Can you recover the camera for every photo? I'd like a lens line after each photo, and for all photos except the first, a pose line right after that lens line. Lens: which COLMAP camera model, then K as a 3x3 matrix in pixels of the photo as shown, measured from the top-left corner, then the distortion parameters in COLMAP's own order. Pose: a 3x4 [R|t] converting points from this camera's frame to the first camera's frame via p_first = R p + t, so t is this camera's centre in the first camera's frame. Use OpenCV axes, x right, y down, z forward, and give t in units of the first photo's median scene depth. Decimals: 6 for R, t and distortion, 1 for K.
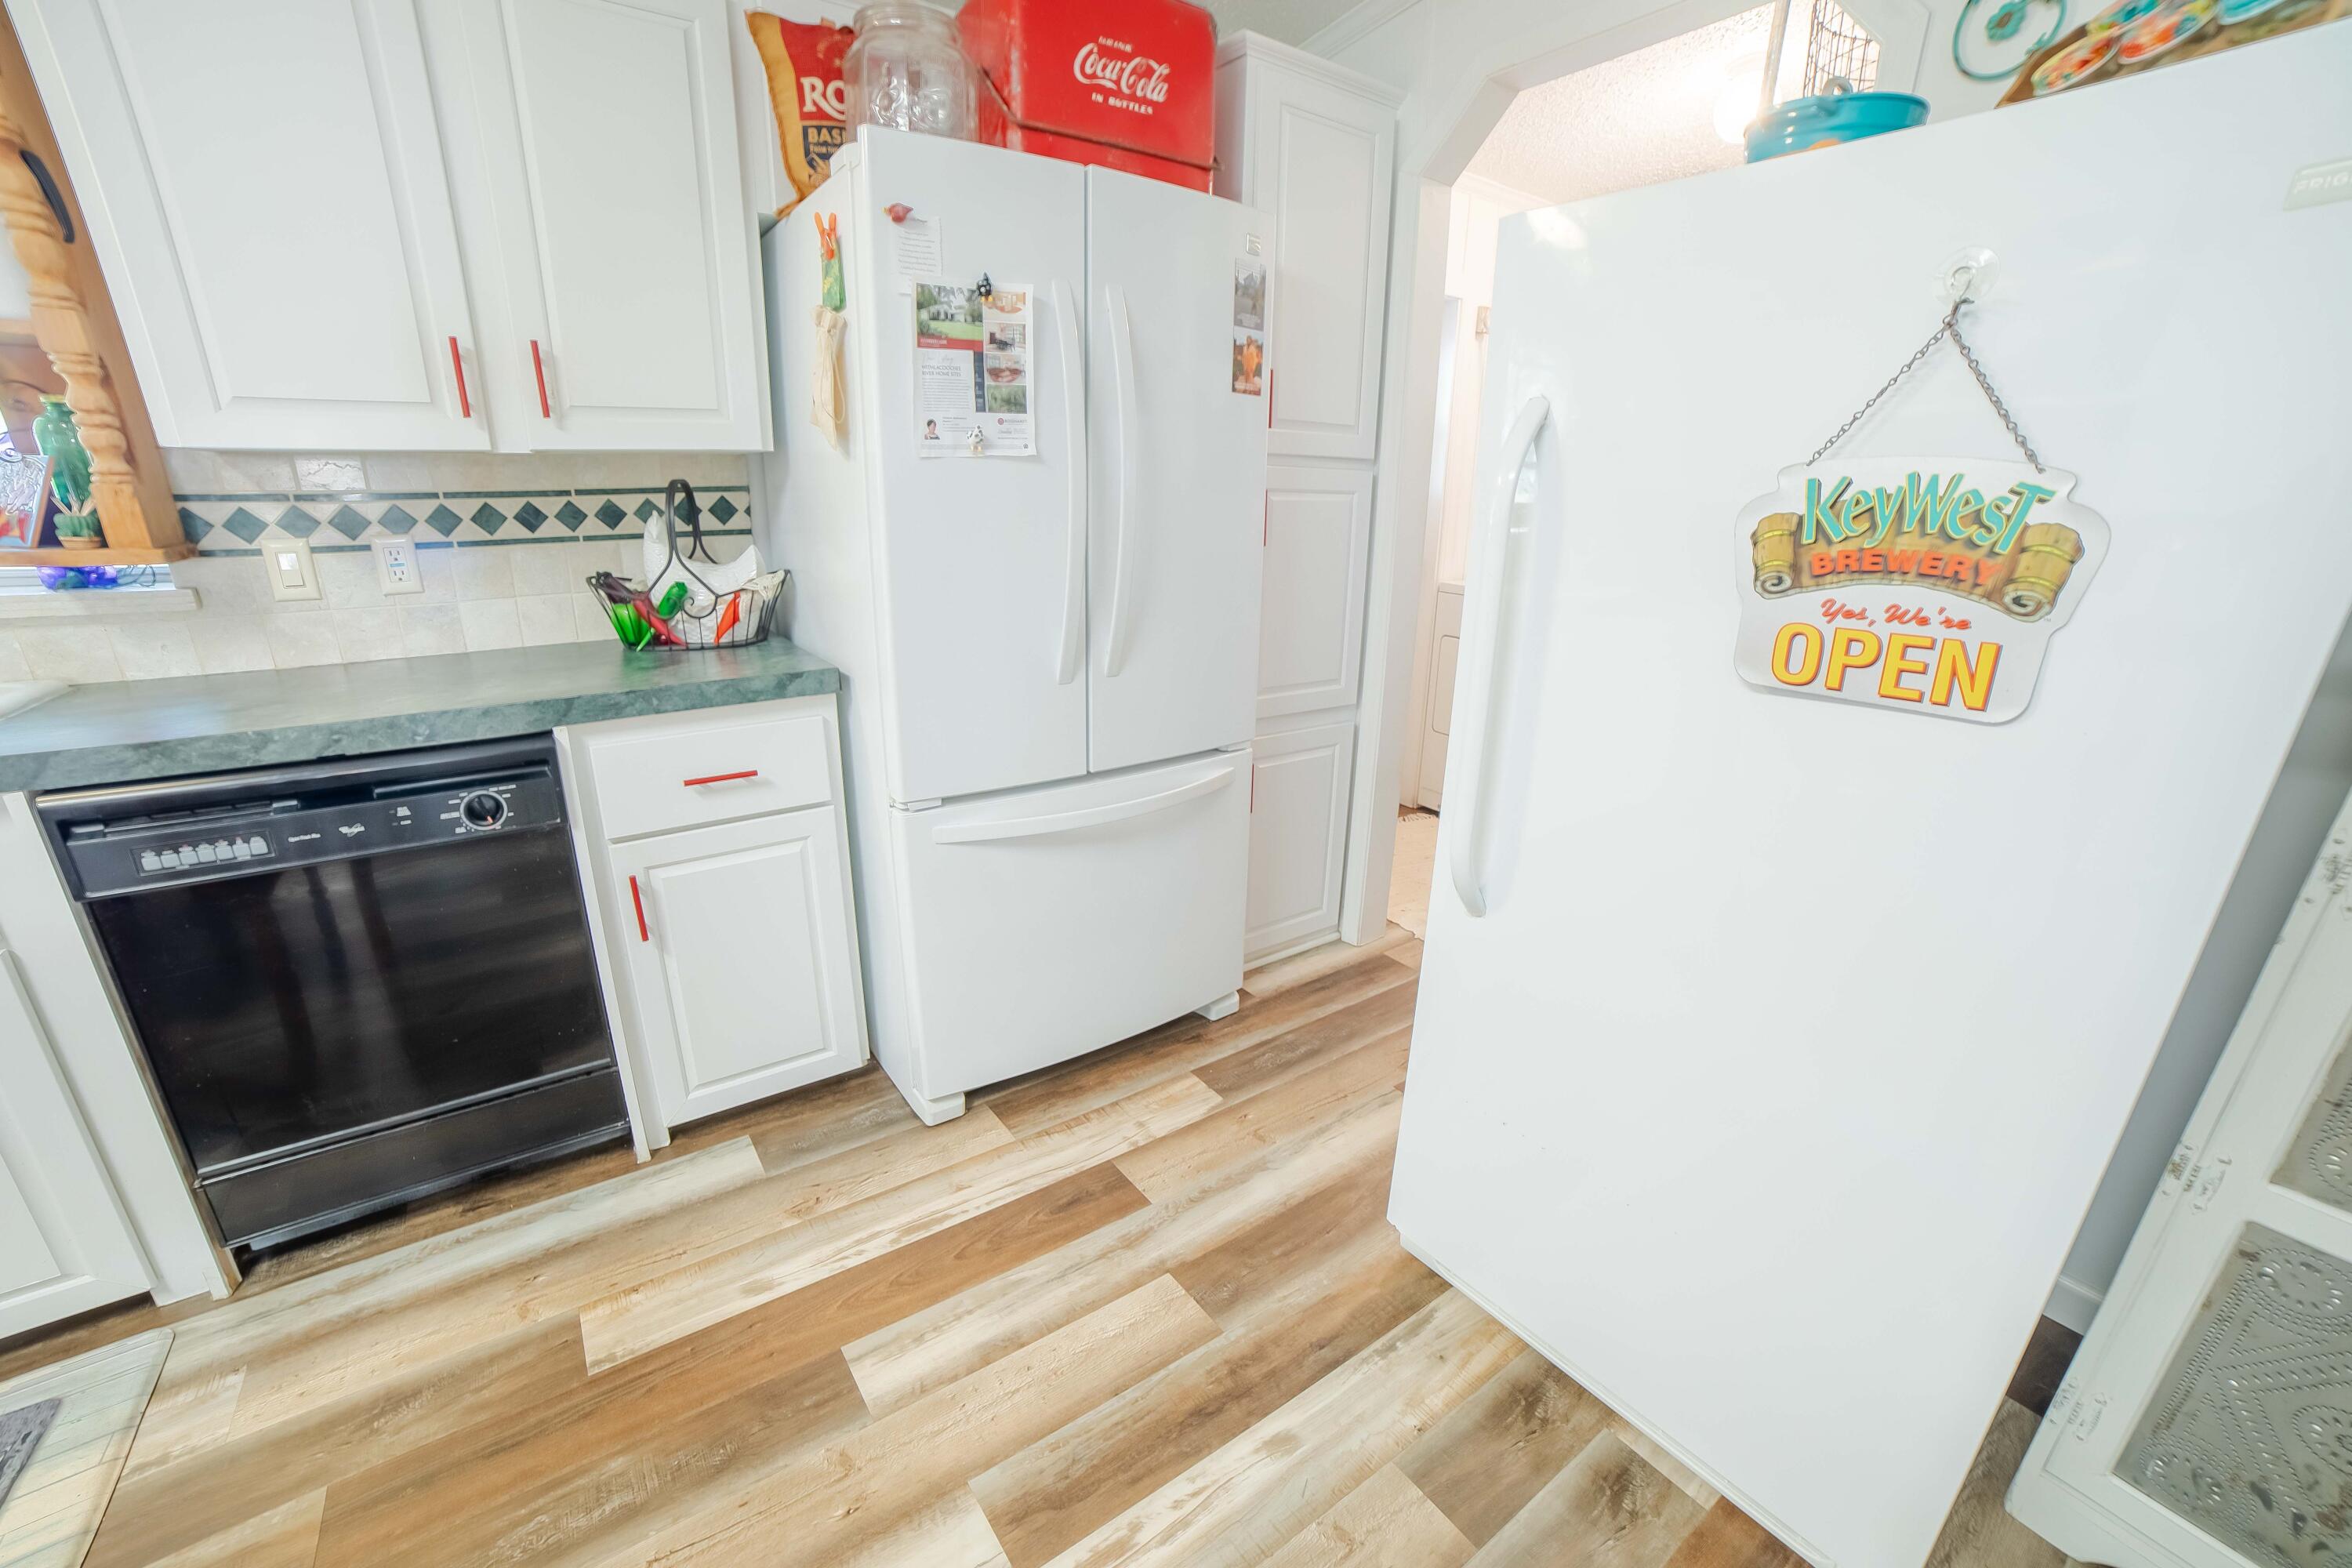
lens RADIAL K [[926.8, 0, 1162.8], [0, 926.8, 825.1], [0, 0, 1]] dist [-0.058656, 0.011804]
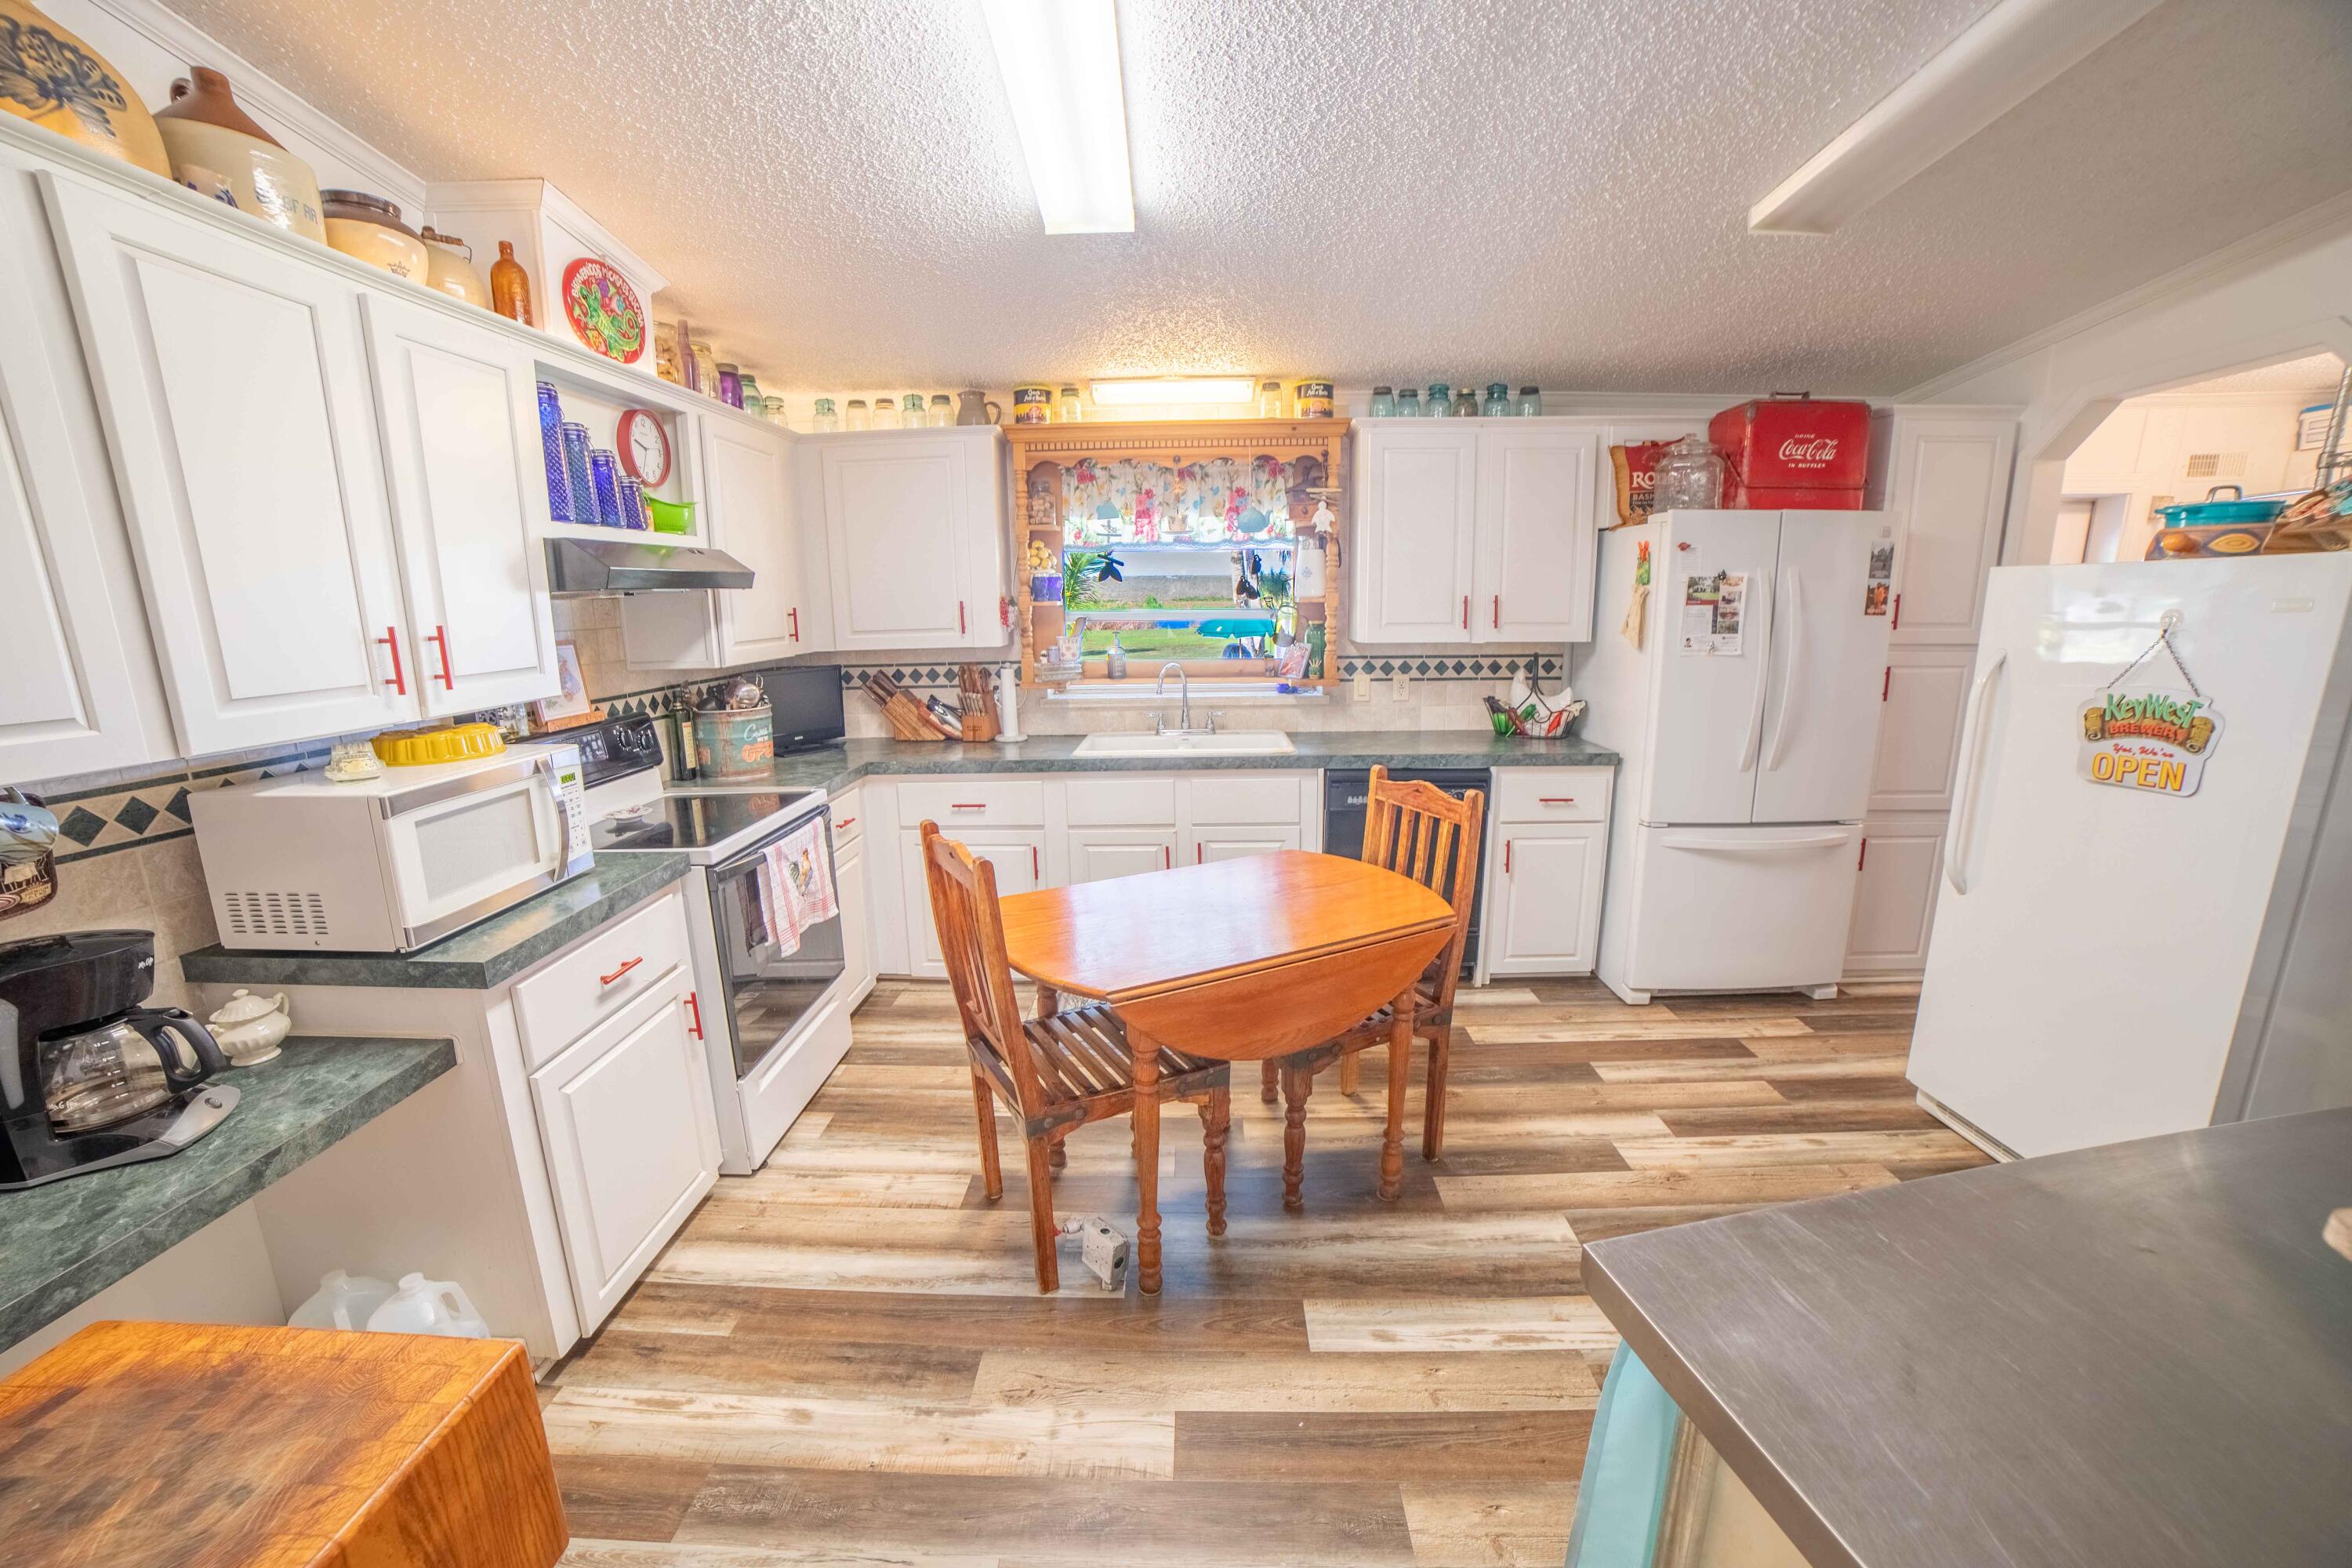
lens RADIAL K [[983.9, 0, 1170.7], [0, 983.9, 793.1], [0, 0, 1]] dist [-0.121906, 0.051010]
pose [[0.811122, 0.094163, -0.577247, 0.066885], [-0.183080, 0.978233, -0.097682, 0.305139], [0.555484, 0.184915, 0.810706, -1.243706]]
